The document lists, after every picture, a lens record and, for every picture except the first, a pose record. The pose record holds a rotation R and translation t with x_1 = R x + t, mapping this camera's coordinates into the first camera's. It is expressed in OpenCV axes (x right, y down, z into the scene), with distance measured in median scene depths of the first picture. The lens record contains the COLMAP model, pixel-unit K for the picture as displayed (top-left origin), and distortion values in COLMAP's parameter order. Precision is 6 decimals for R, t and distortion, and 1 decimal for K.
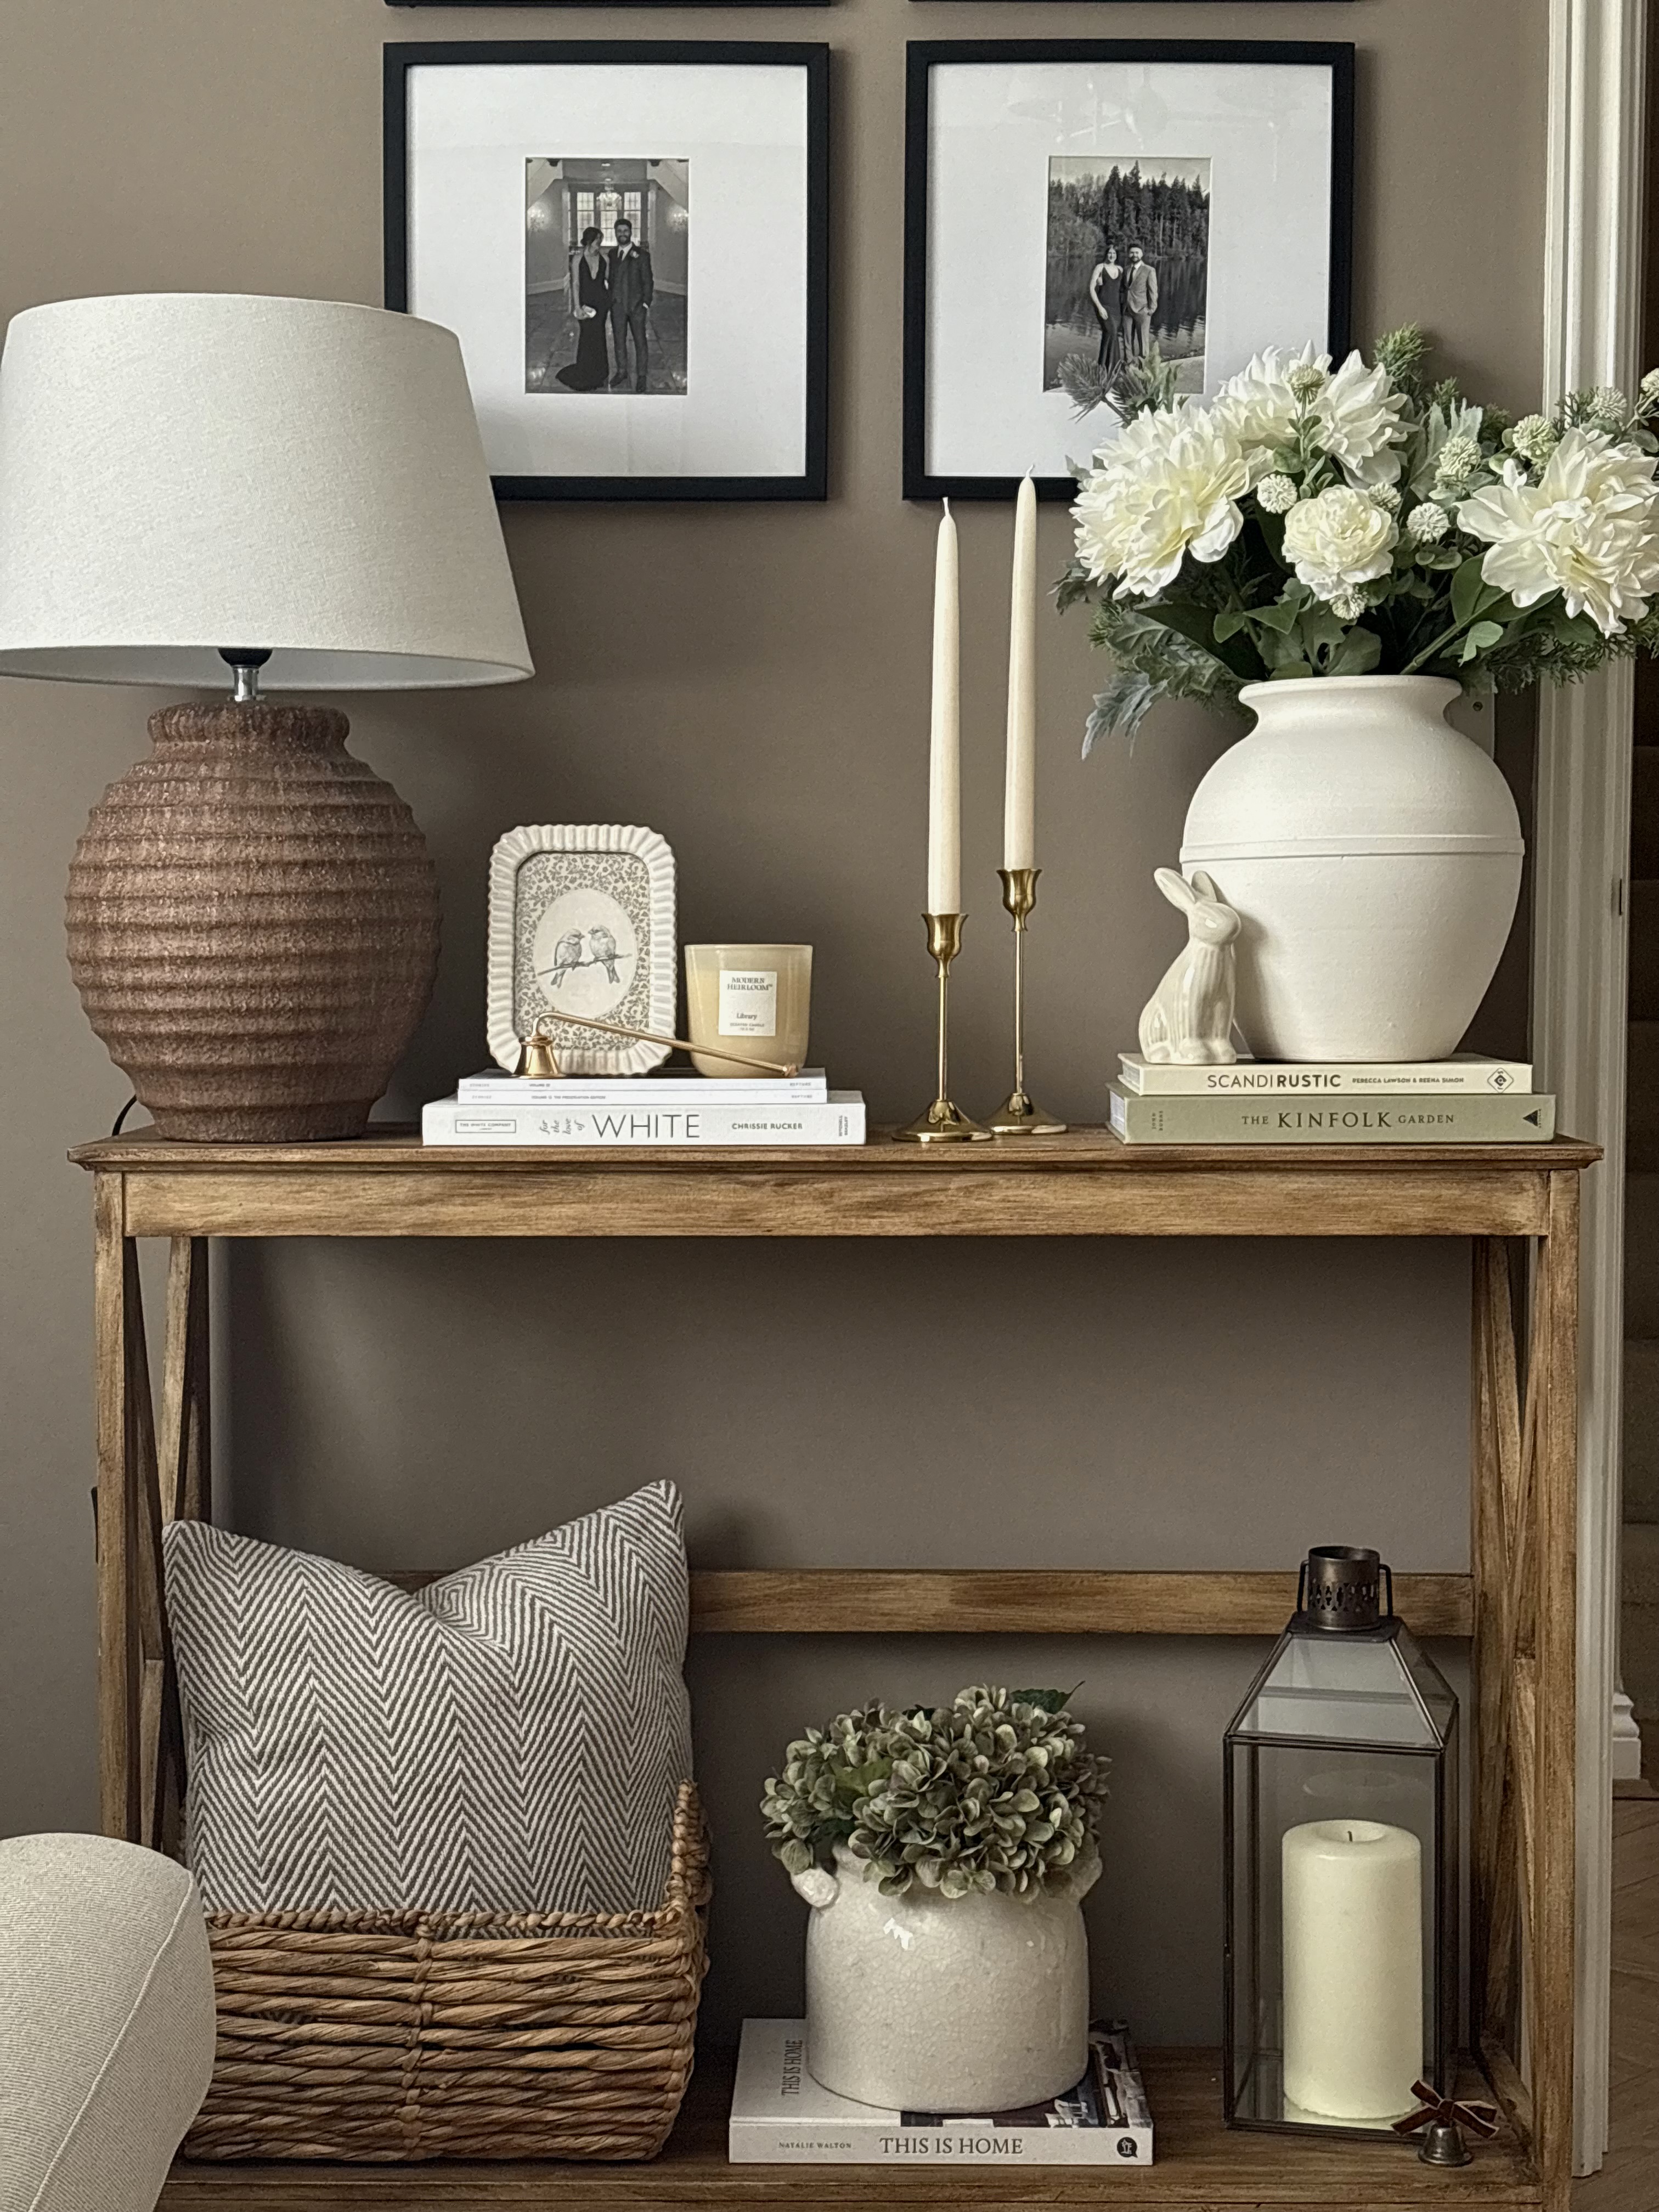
lens RADIAL K [[3276.1, 0, 840.3], [0, 3276.1, 1116.6], [0, 0, 1]] dist [0.281090, -1.207326]
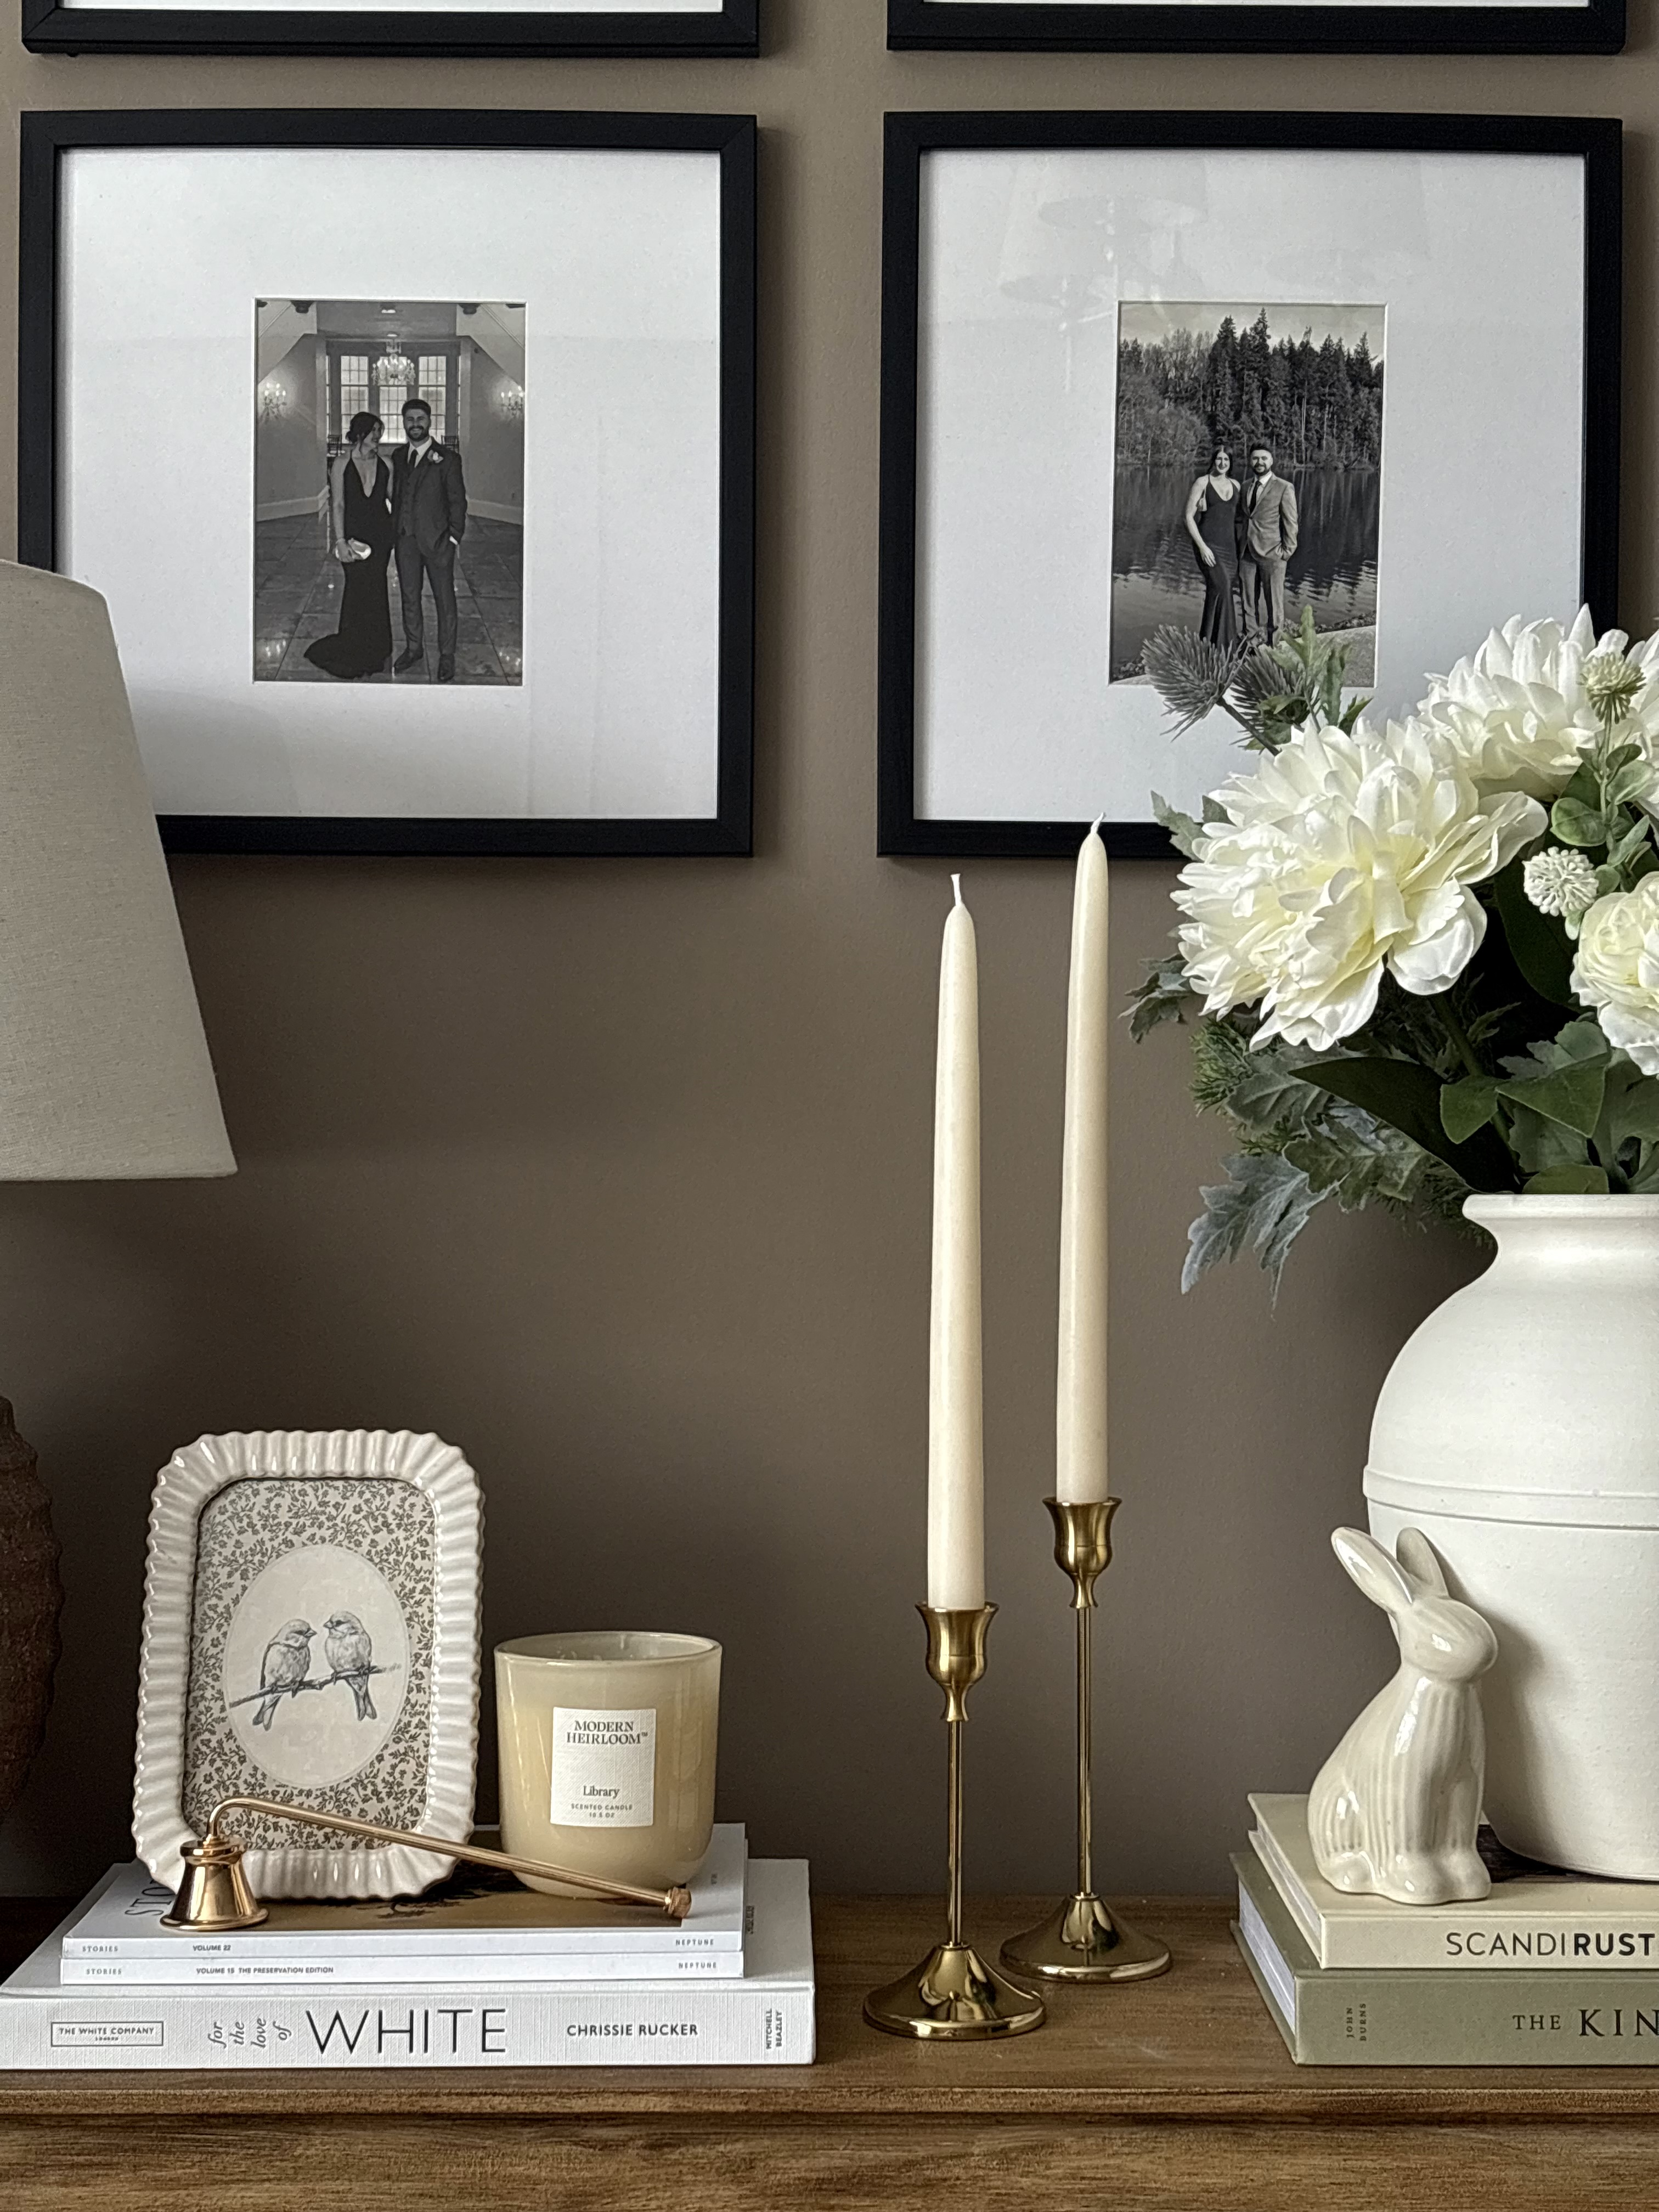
lens RADIAL K [[3269.4, 0, 822.9], [0, 3269.4, 1116.8], [0, 0, 1]] dist [0.271621, -1.018125]
pose [[0.999944, 0.002252, 0.010346, 0.002944], [-0.001616, 0.998135, -0.061024, -0.109357], [-0.010464, 0.061004, 0.998083, 0.430378]]
